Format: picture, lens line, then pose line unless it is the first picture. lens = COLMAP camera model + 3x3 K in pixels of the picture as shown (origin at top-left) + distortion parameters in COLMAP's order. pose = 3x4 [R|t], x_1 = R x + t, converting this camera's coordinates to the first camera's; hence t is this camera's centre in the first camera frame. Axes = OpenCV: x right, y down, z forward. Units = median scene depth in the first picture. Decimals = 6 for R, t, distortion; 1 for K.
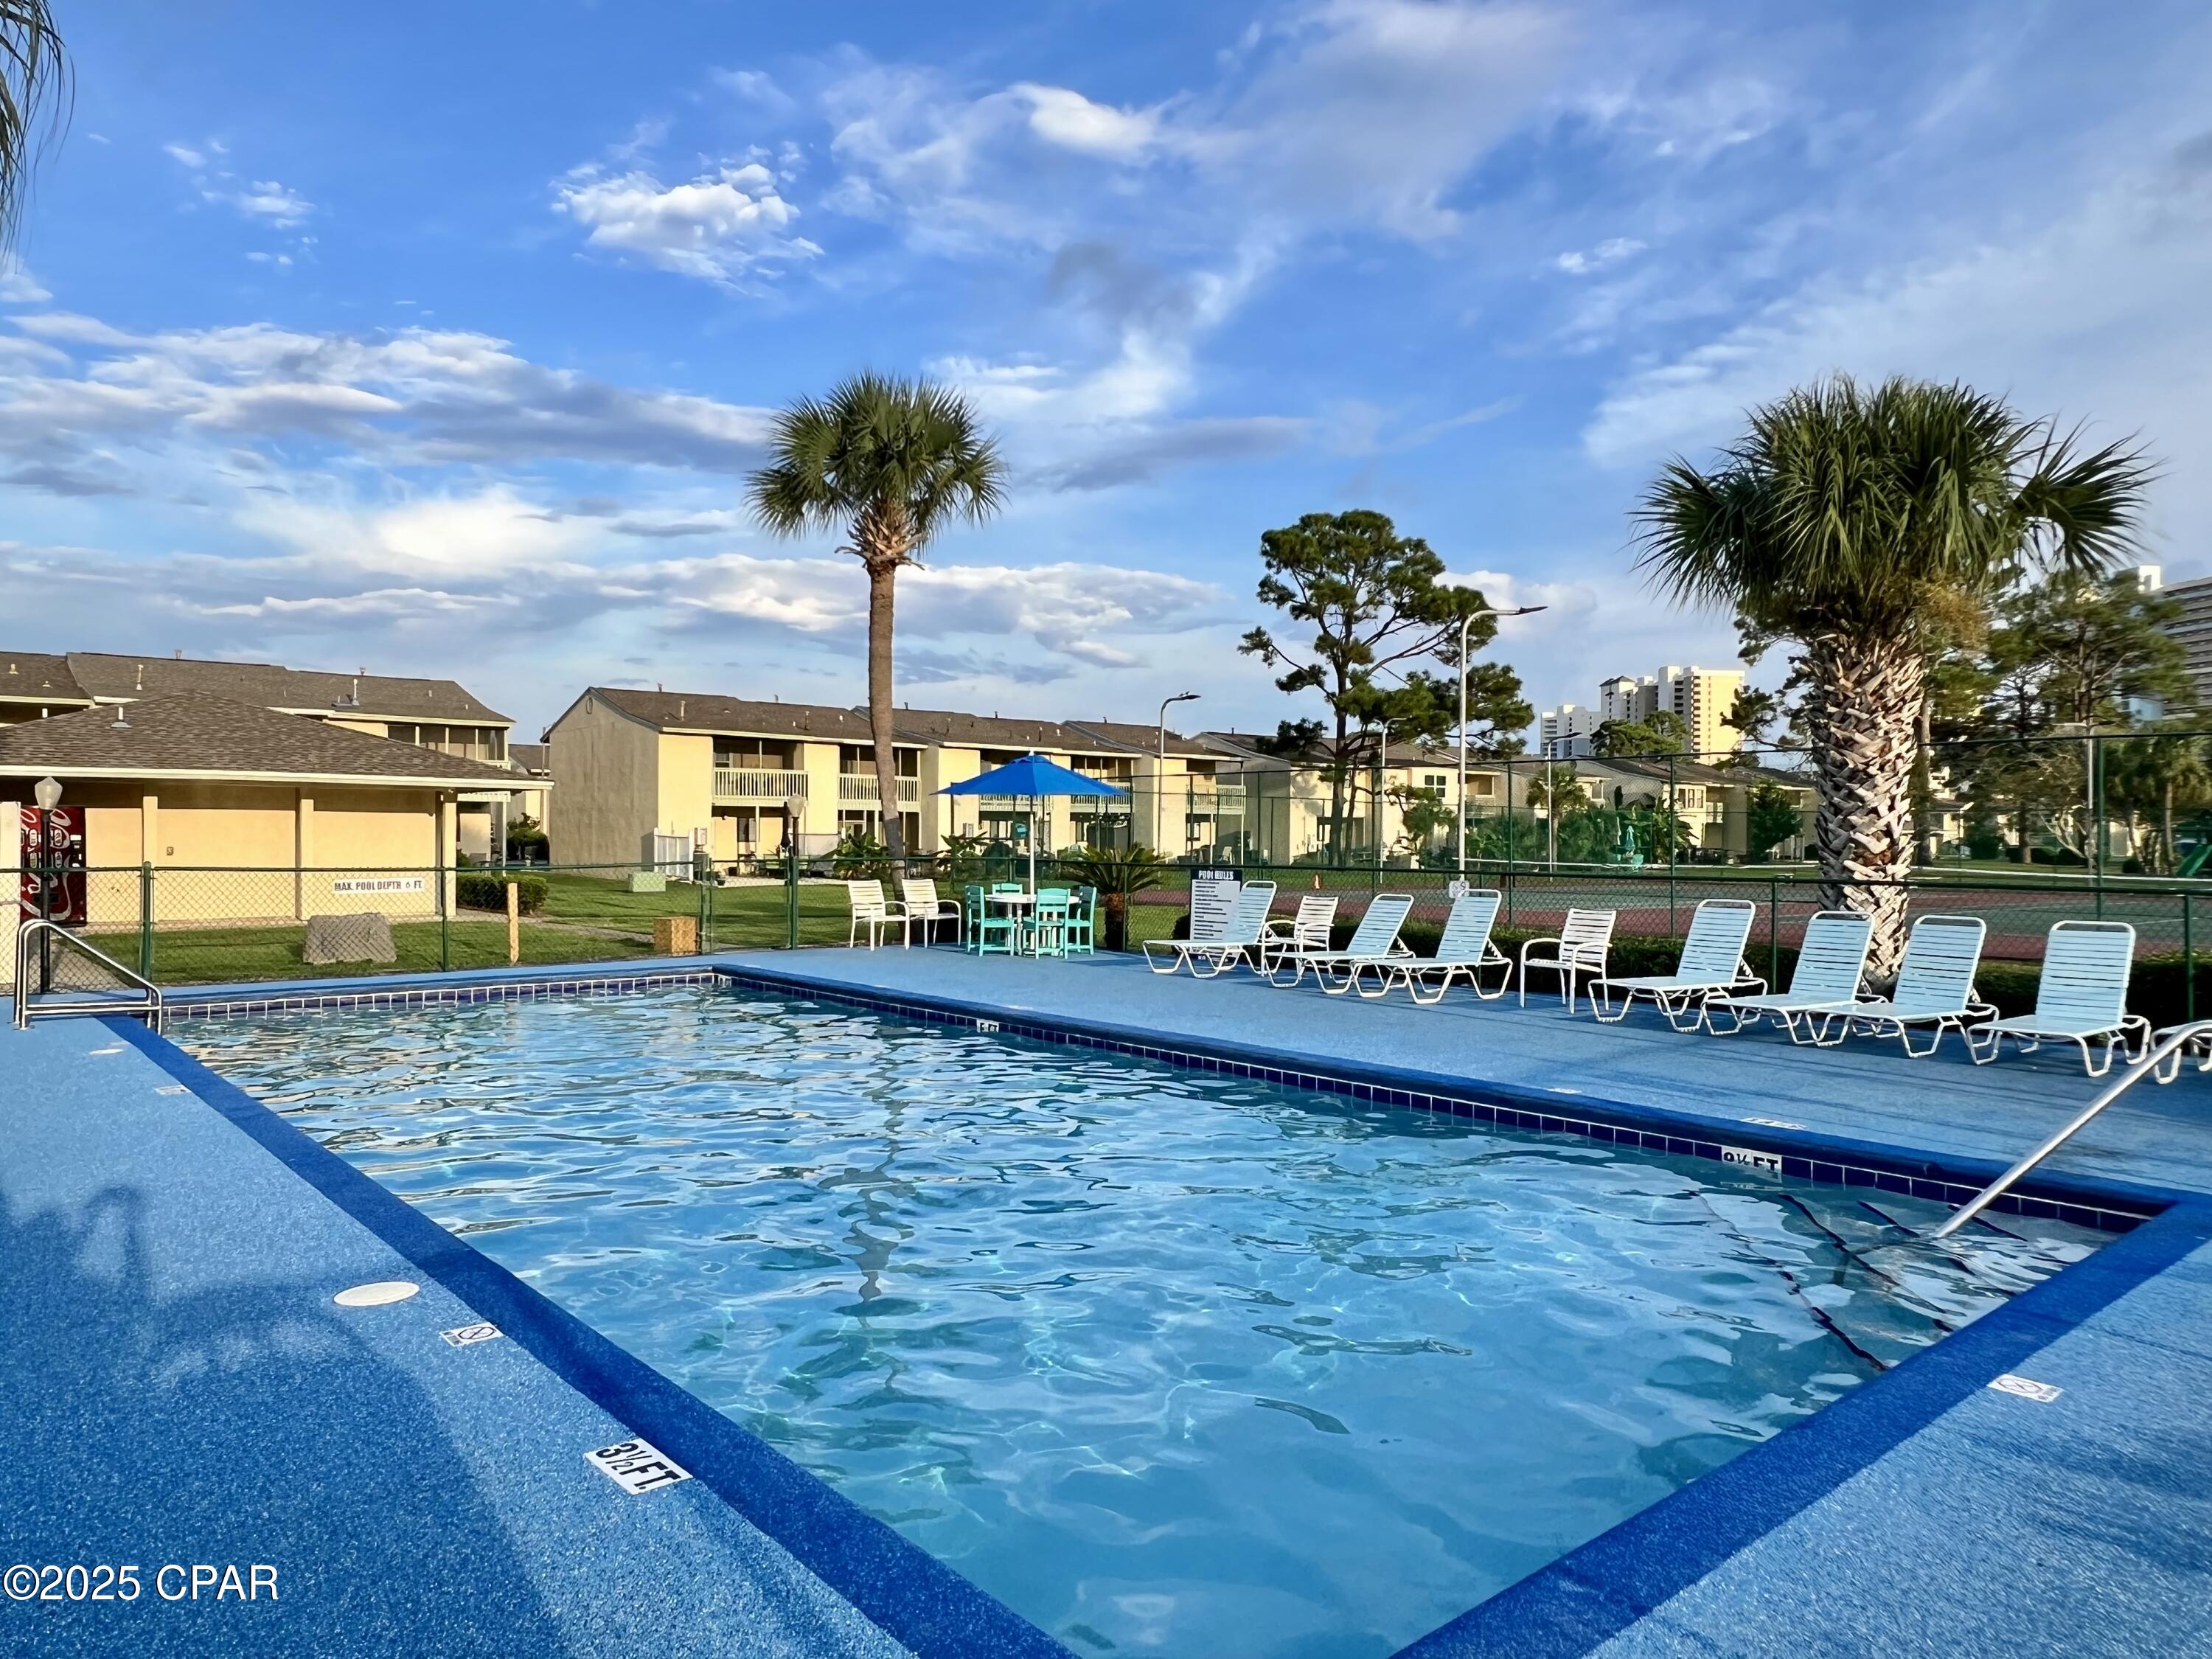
lens RADIAL K [[1459.9, 0, 1106.0], [0, 1459.9, 829.5], [0, 0, 1]] dist [0.001725, -0.002573]
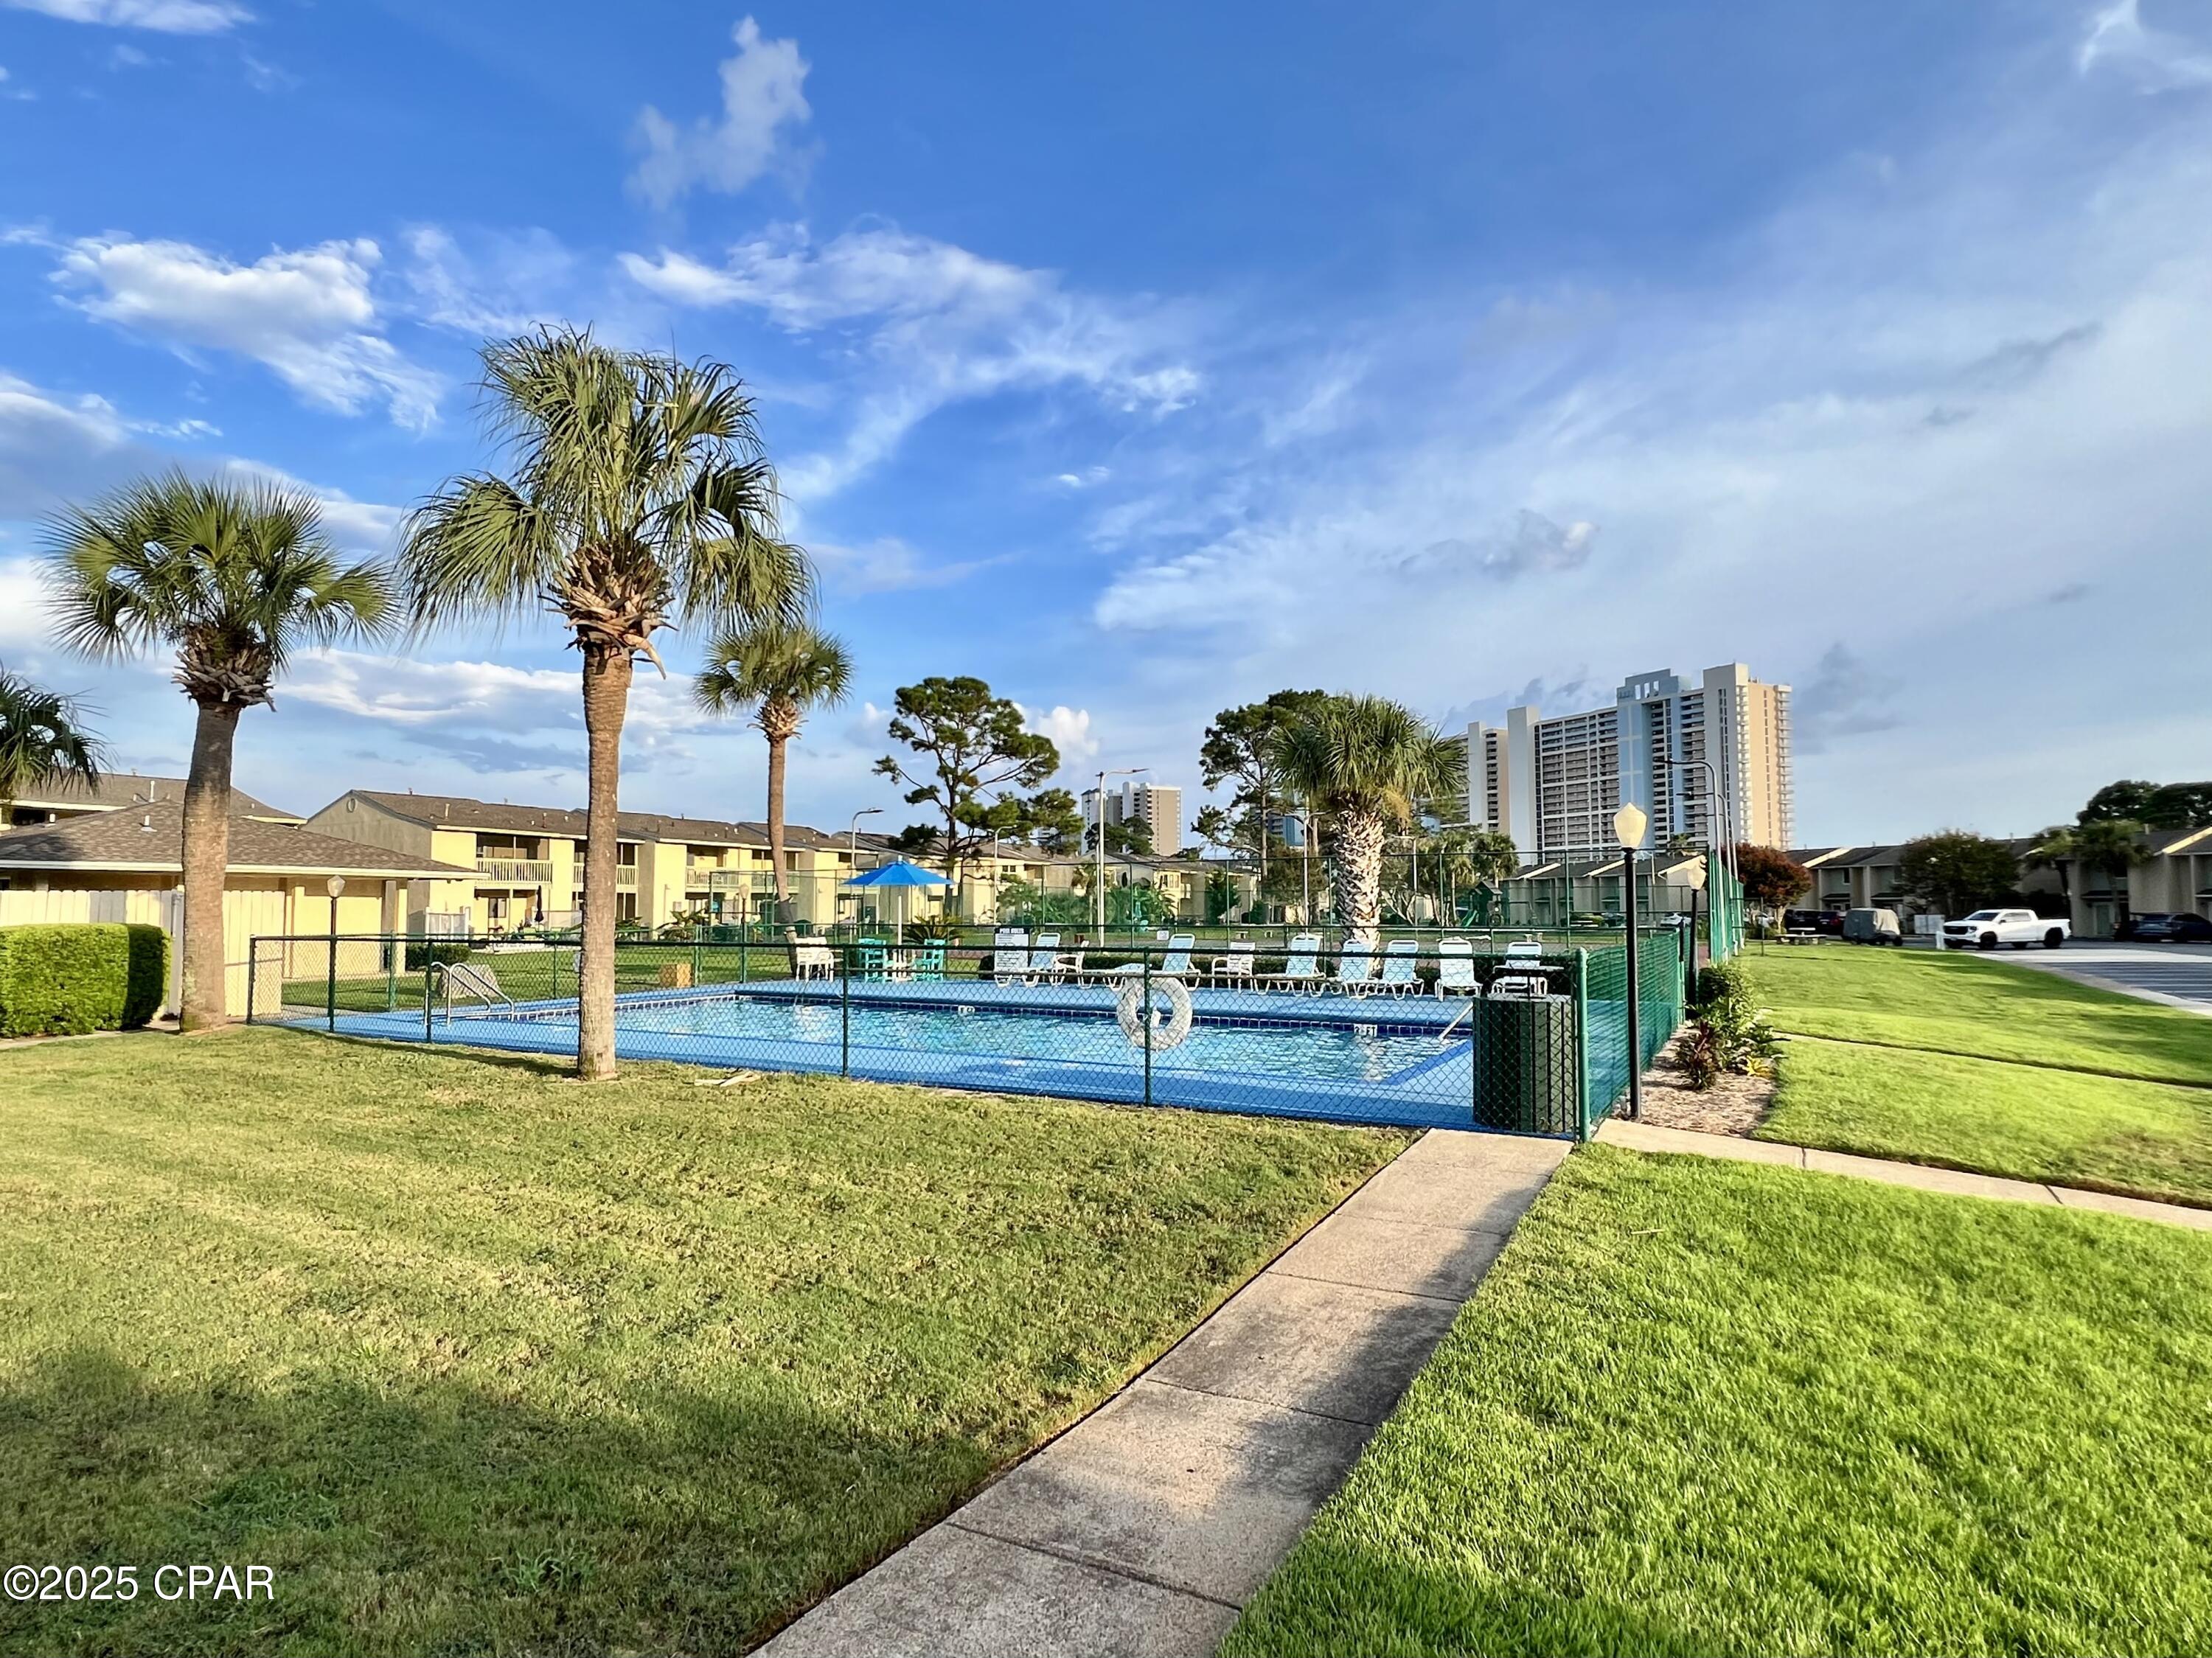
lens RADIAL K [[1177.7, 0, 1114.1], [0, 1177.7, 866.4], [0, 0, 1]] dist [-0.001352, -0.000558]
pose [[0.936754, 0.004919, 0.349954, -0.247624], [0.006316, 0.999501, -0.030956, -0.001891], [-0.349932, 0.031208, 0.936255, -0.286606]]
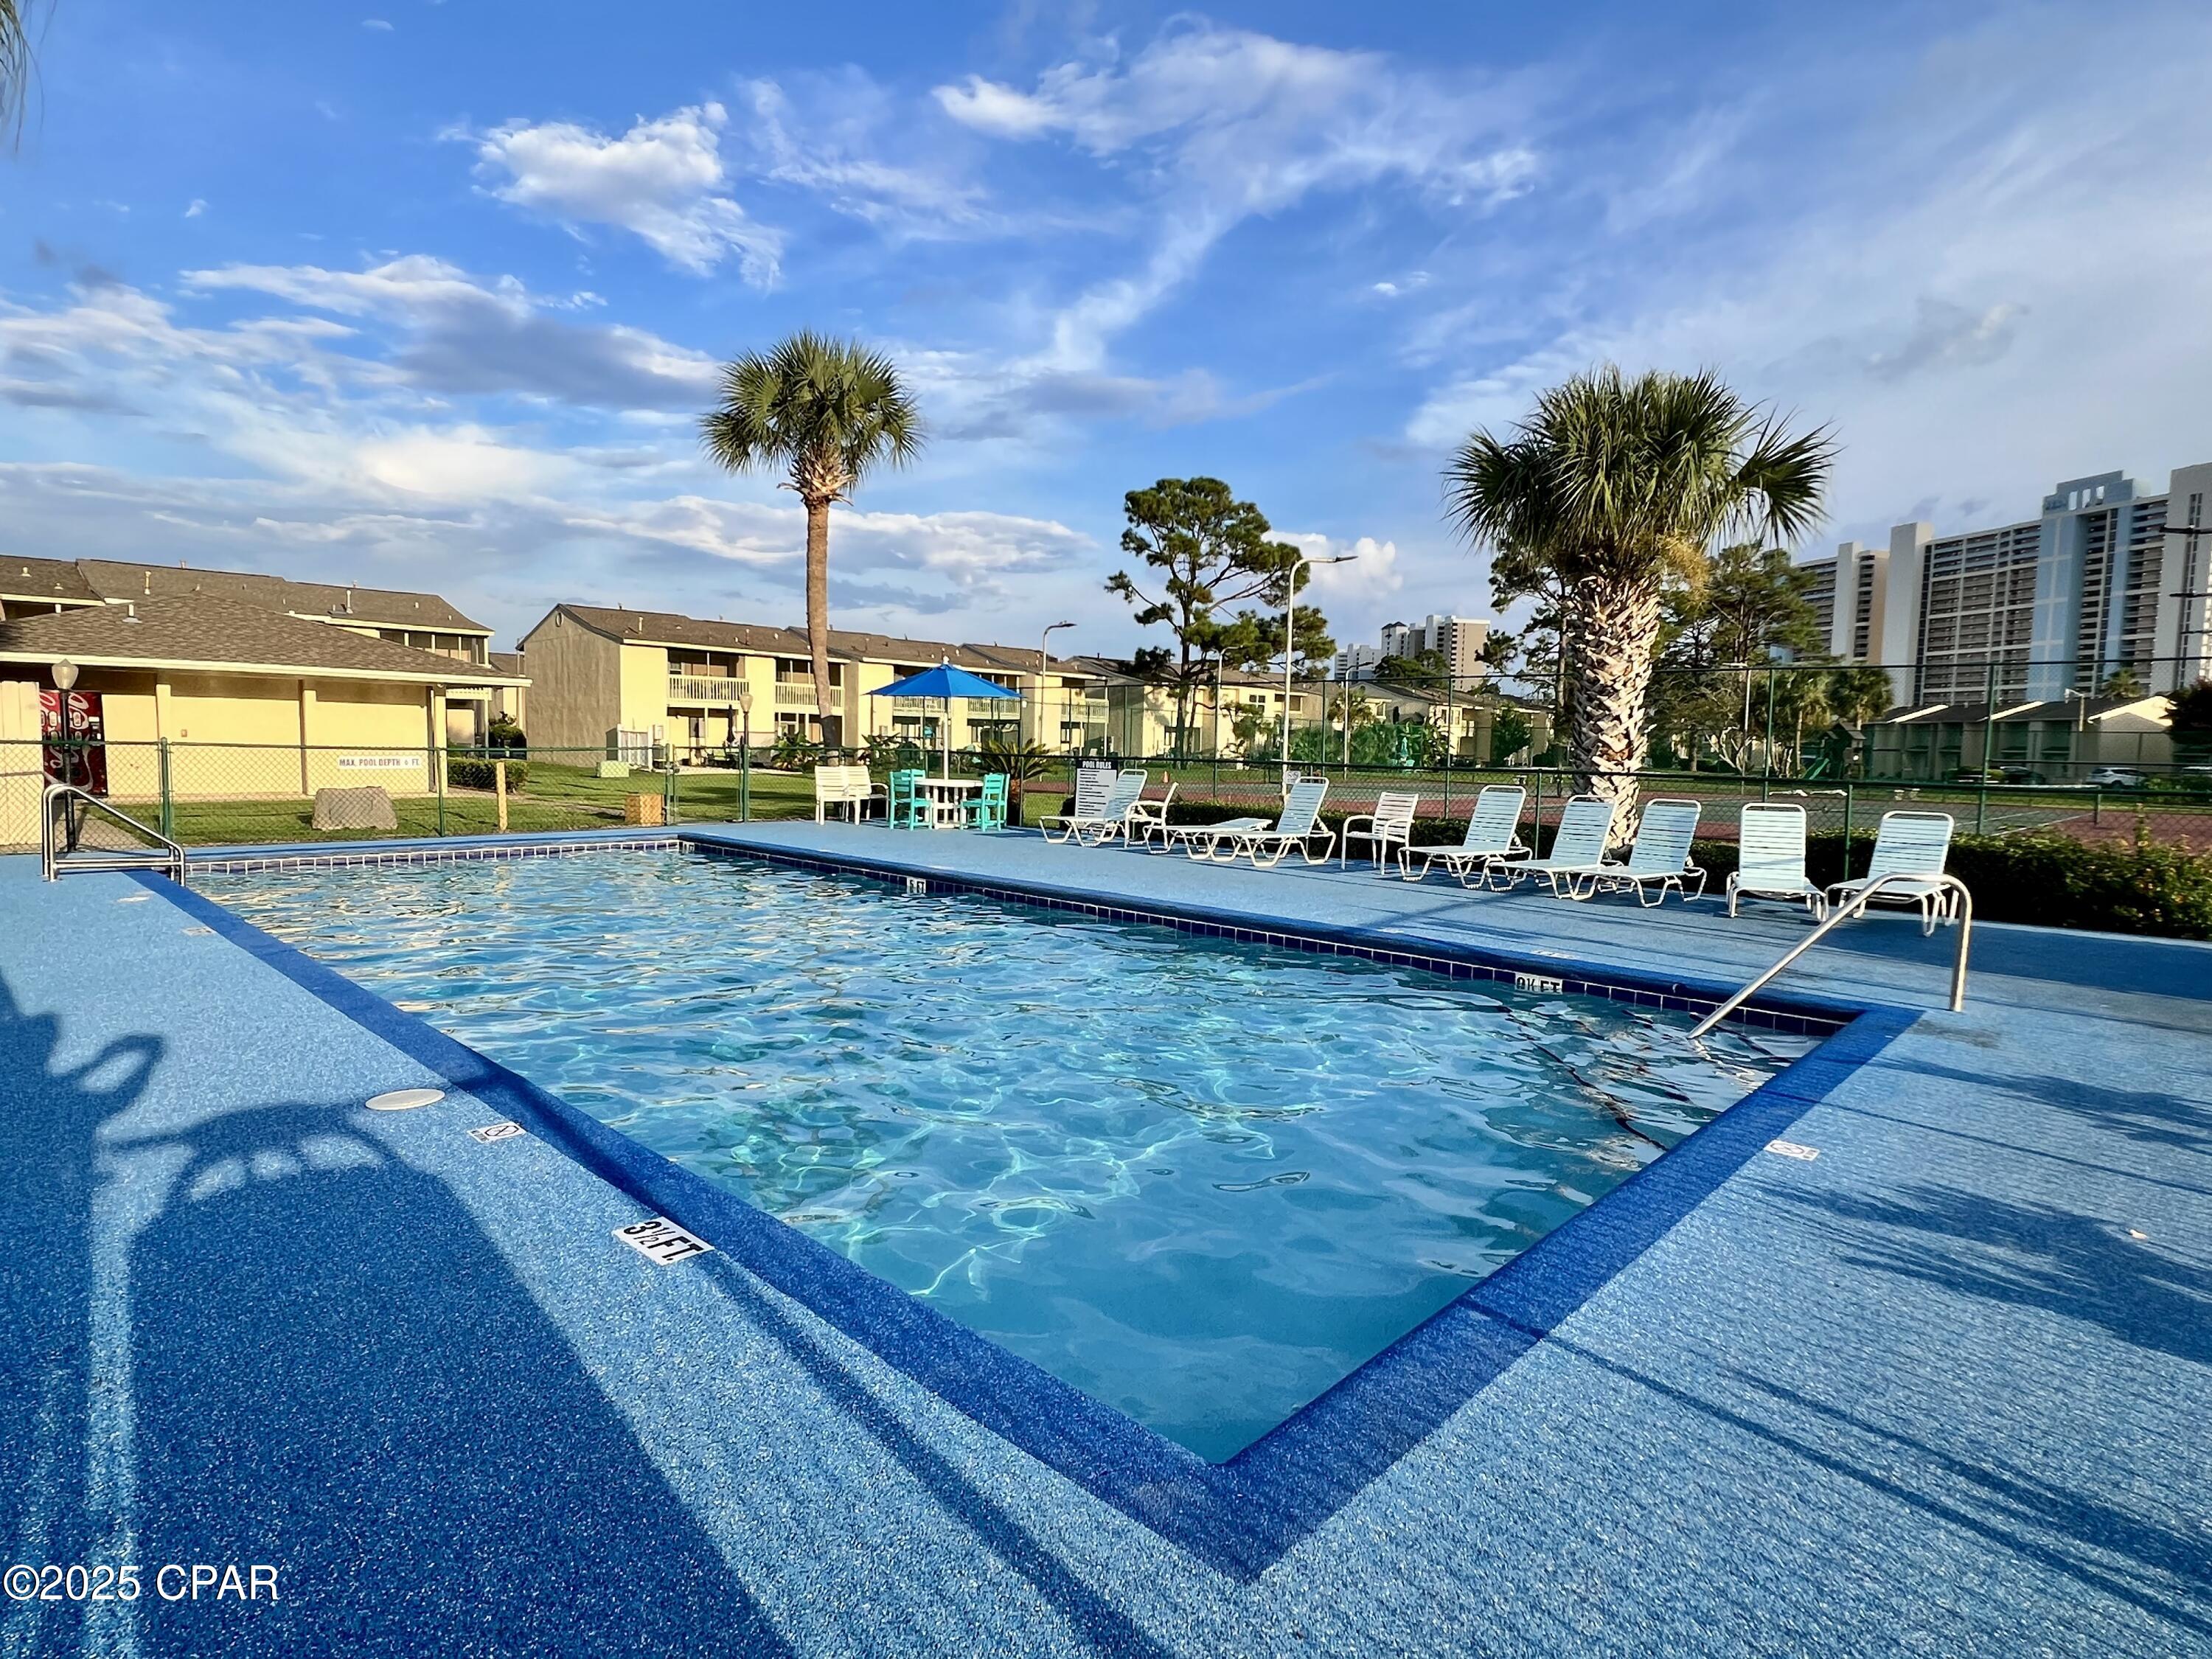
lens RADIAL K [[1164.2, 0, 1109.7], [0, 1164.2, 829.3], [0, 0, 1]] dist [-0.001886, 0.001858]
pose [[0.994746, 0.008181, 0.102049, -0.011711], [-0.016258, 0.996776, 0.078571, 0.006959], [-0.101077, -0.079818, 0.991672, 0.016048]]
